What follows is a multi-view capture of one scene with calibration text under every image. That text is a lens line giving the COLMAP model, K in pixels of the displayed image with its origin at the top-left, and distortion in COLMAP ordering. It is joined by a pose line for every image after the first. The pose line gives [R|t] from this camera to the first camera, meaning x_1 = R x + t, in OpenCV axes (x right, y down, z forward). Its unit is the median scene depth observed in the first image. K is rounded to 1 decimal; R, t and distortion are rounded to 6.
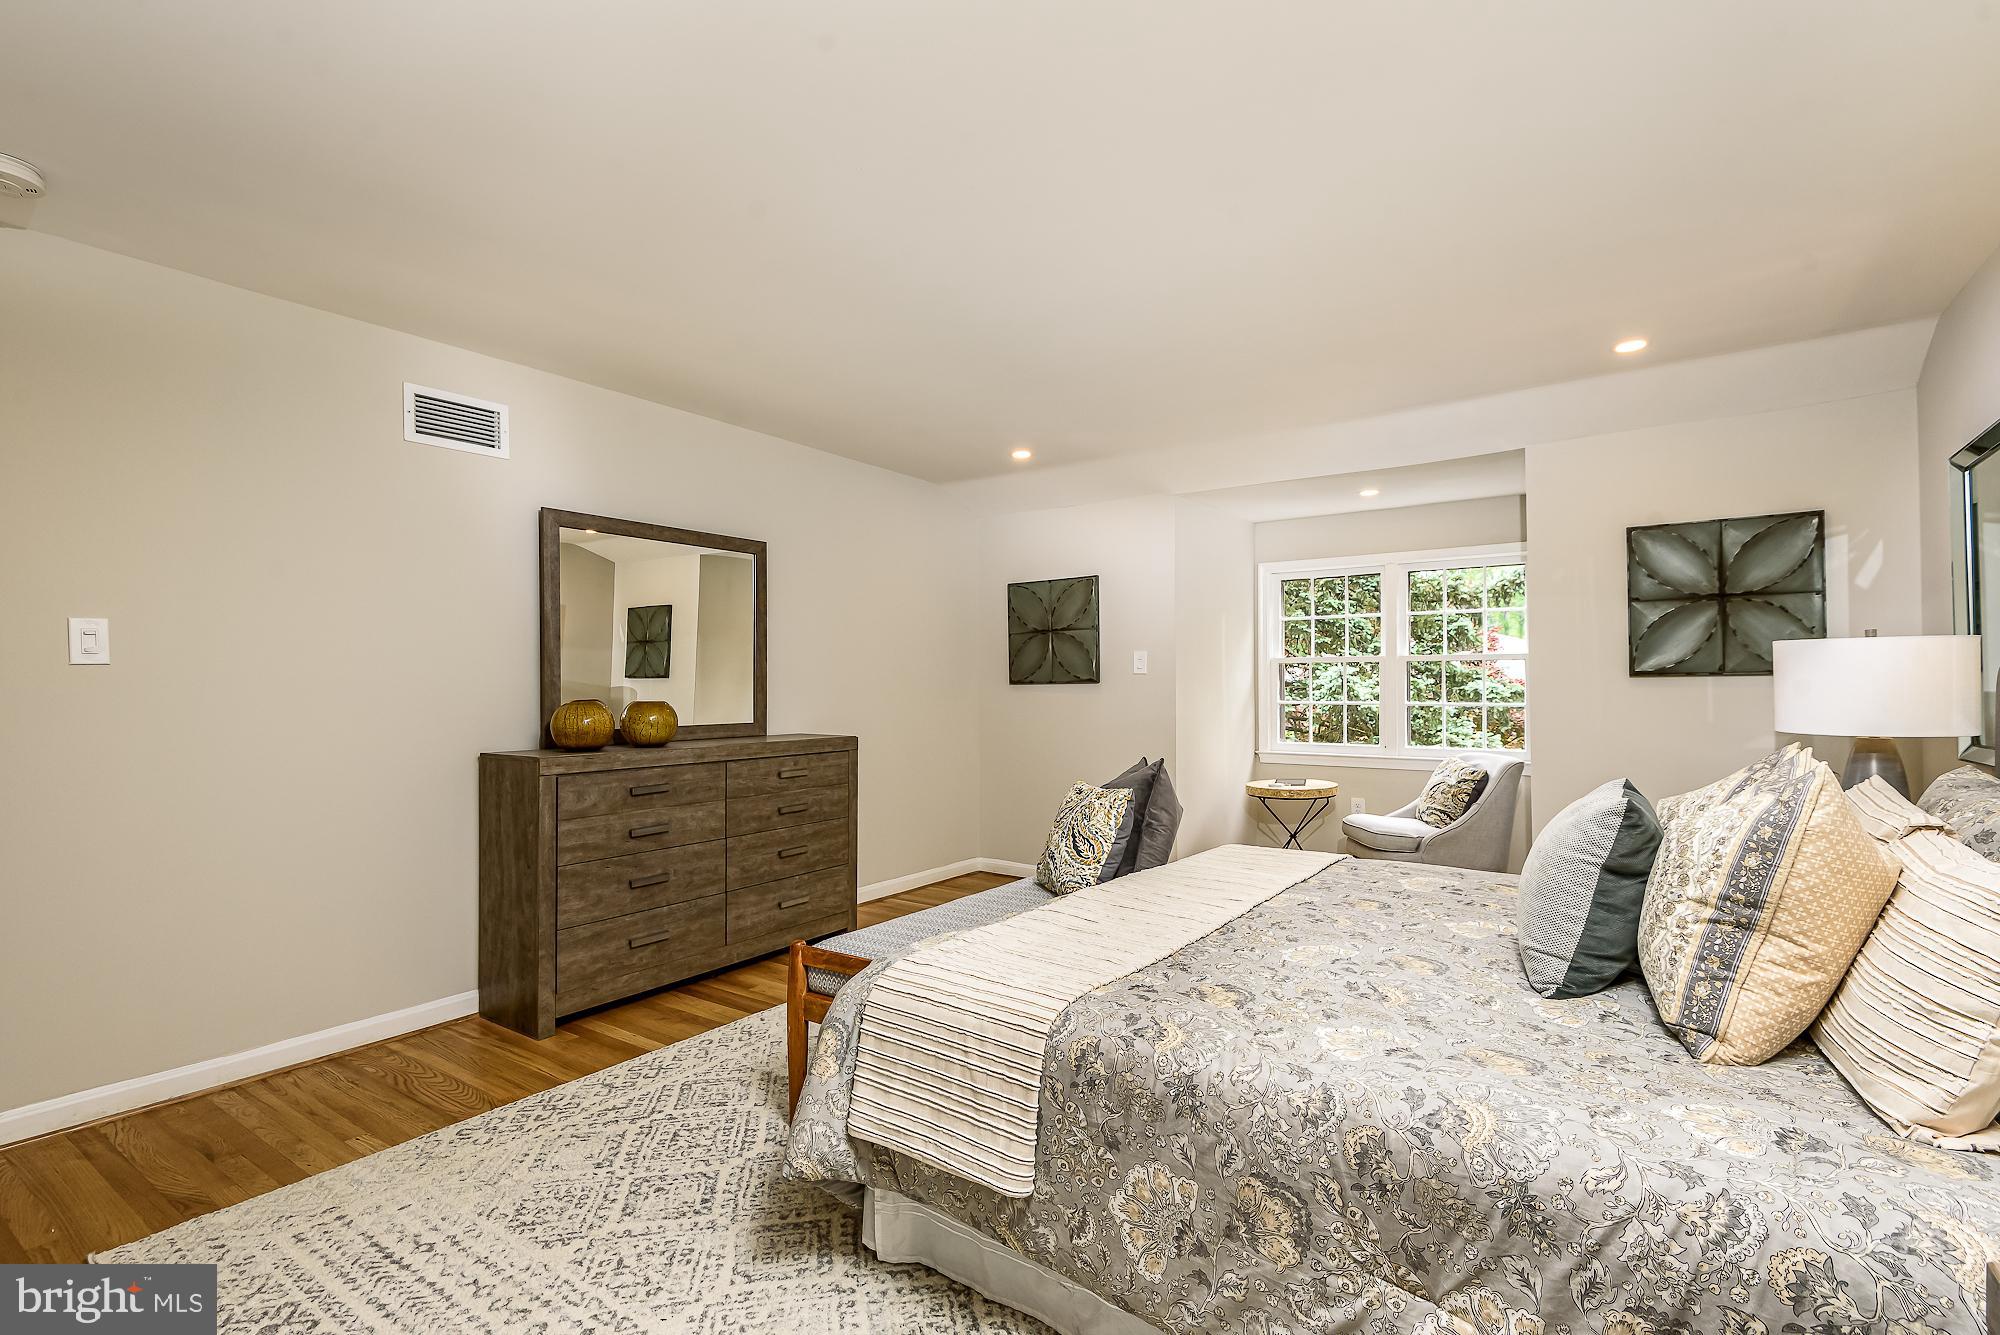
lens RADIAL K [[940.9, 0, 1013.6], [0, 940.9, 660.7], [0, 0, 1]] dist [0.001915, -0.000533]
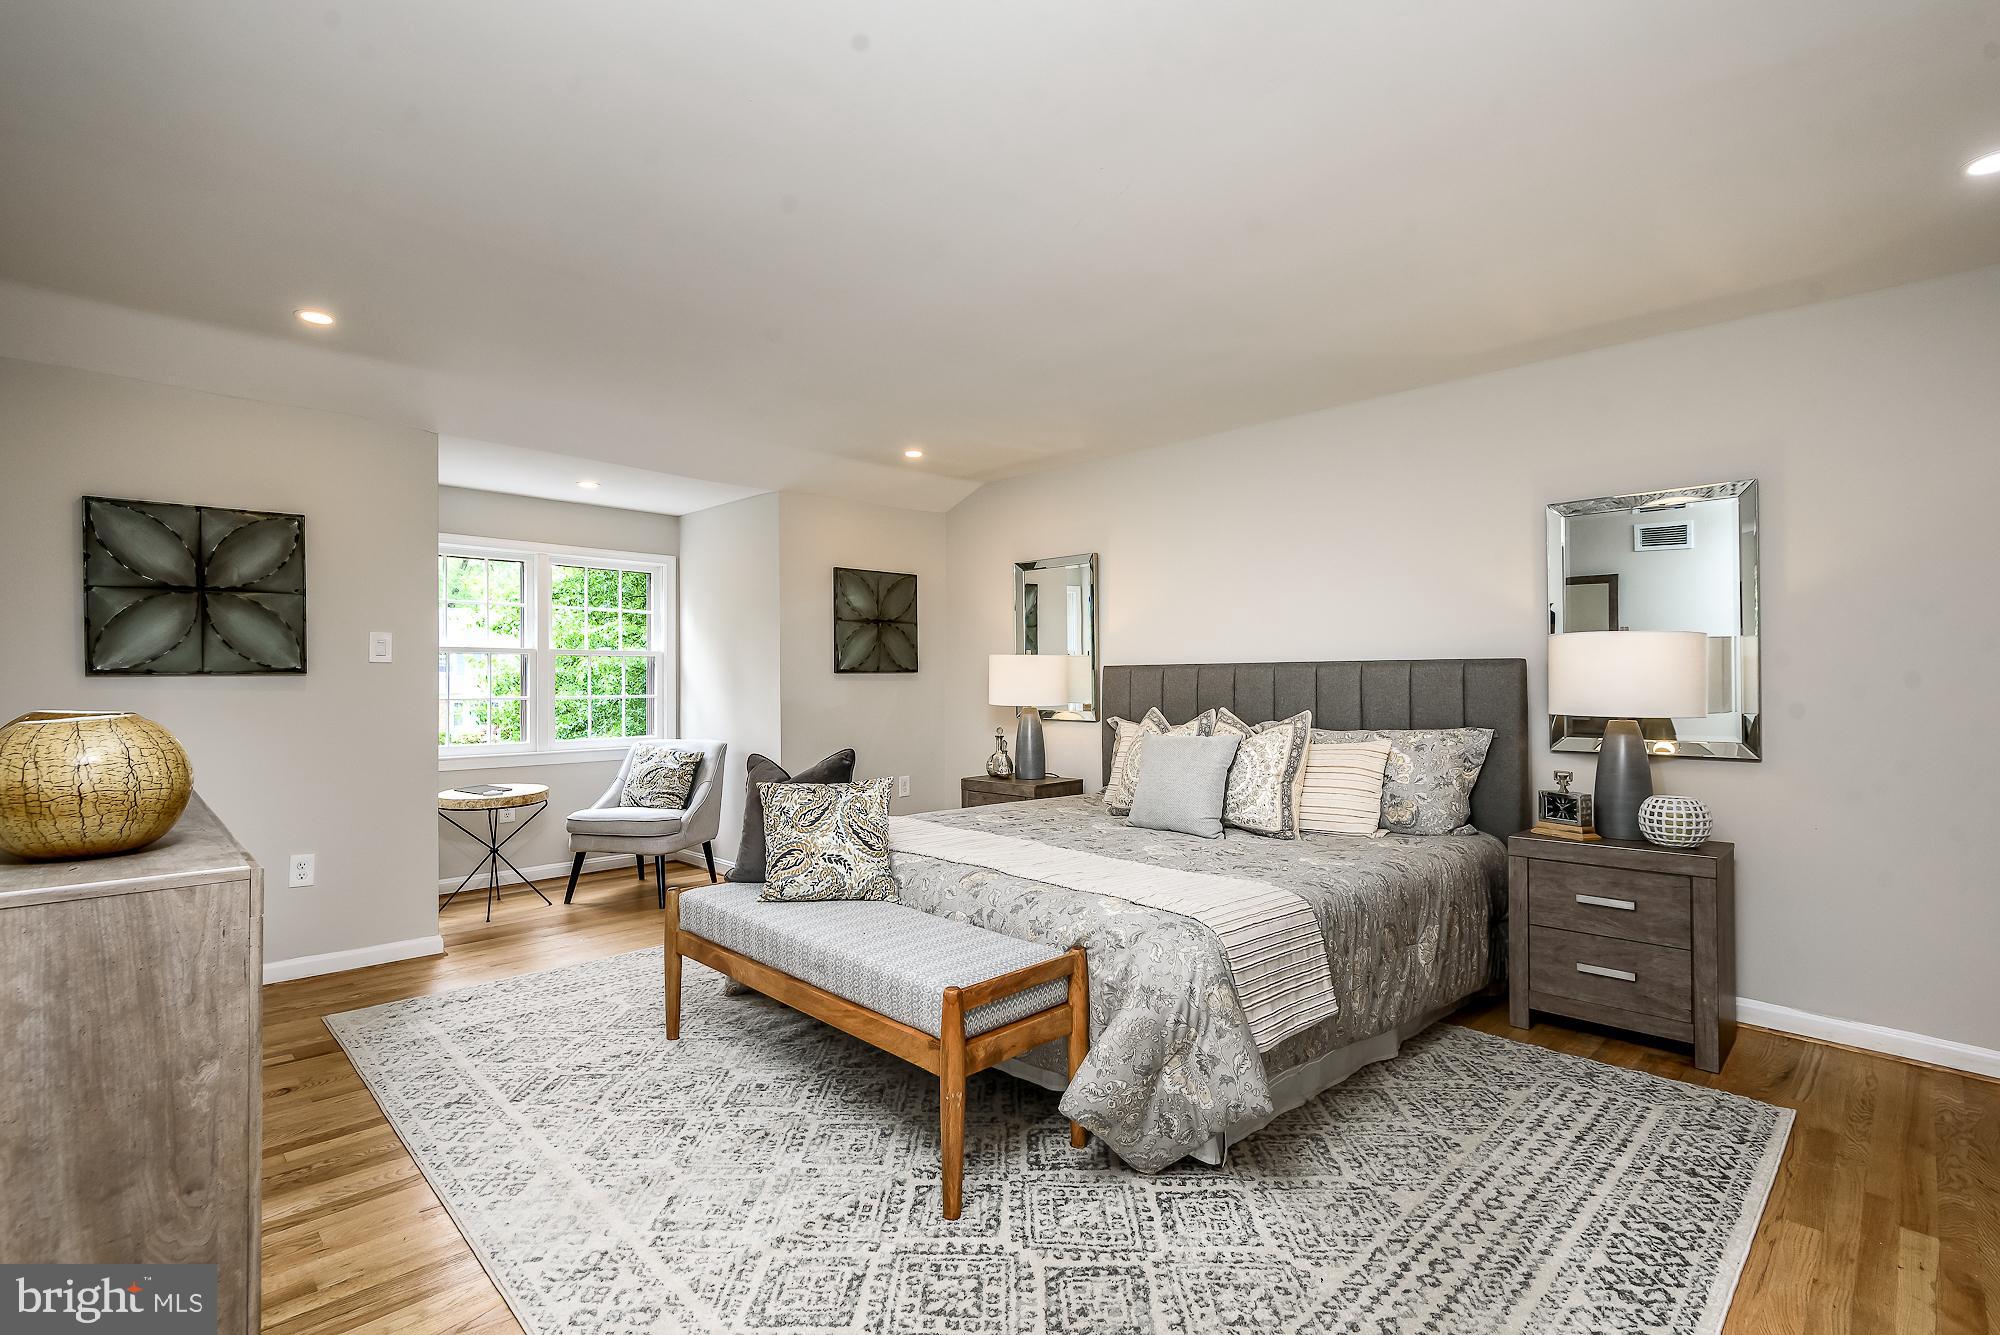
lens RADIAL K [[905.0, 0, 1003.1], [0, 905.0, 670.6], [0, 0, 1]] dist [-0.003836, -0.002284]
pose [[0.176028, 0.012871, 0.984301, -0.654437], [-0.027909, 0.999578, -0.008079, 0.017042], [-0.983989, -0.026048, 0.176313, 0.541627]]
